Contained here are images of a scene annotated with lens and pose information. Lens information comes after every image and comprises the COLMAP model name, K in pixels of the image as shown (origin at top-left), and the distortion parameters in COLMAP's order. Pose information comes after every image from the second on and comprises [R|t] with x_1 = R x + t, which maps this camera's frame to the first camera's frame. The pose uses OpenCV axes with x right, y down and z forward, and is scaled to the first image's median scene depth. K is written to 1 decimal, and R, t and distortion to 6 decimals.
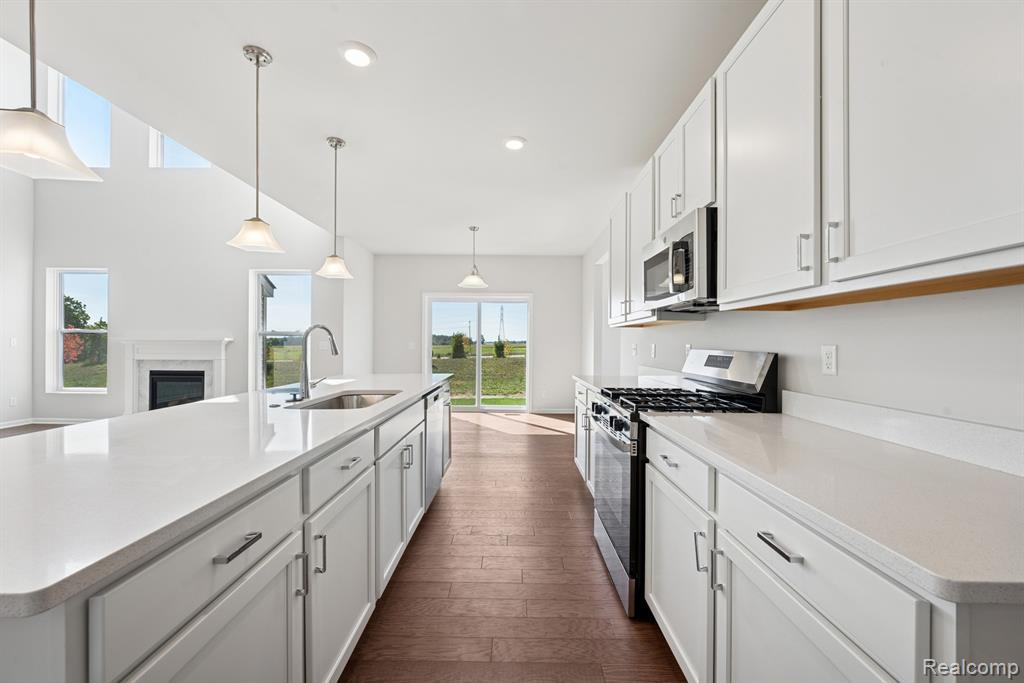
lens RADIAL K [[403.7, 0, 513.0], [0, 403.7, 342.8], [0, 0, 1]] dist [0.000378, 0.000167]
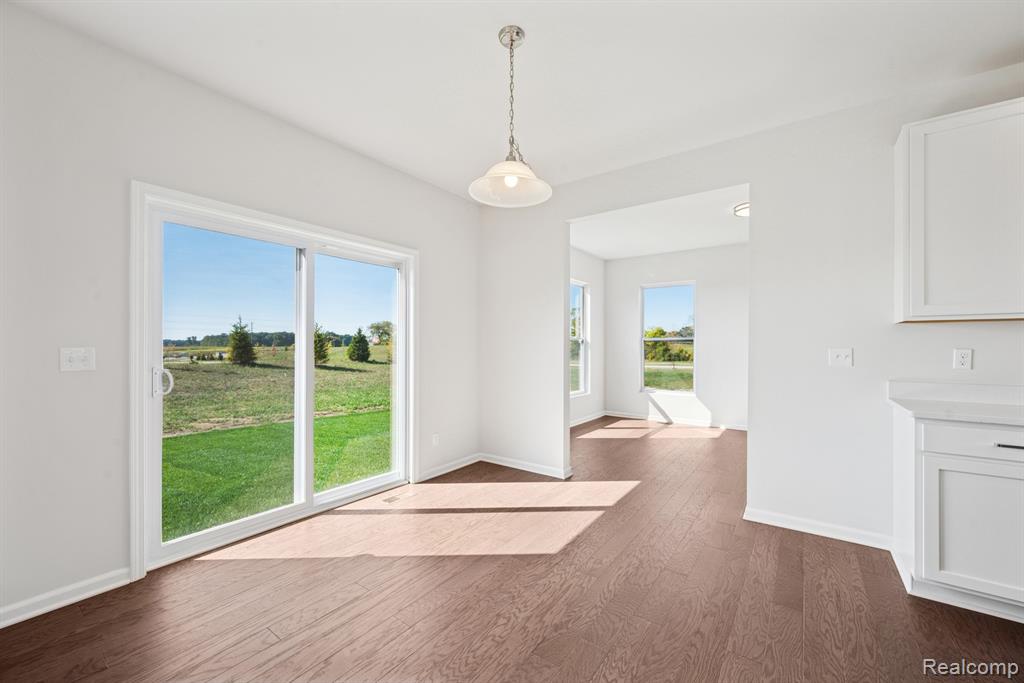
lens RADIAL K [[407.4, 0, 509.5], [0, 407.4, 346.2], [0, 0, 1]] dist [0.000734, 0.000165]
pose [[0.589232, -0.003089, 0.807958, -0.367360], [0.001991, 0.999995, 0.002372, -0.002769], [-0.807962, 0.000211, 0.589235, 0.725513]]
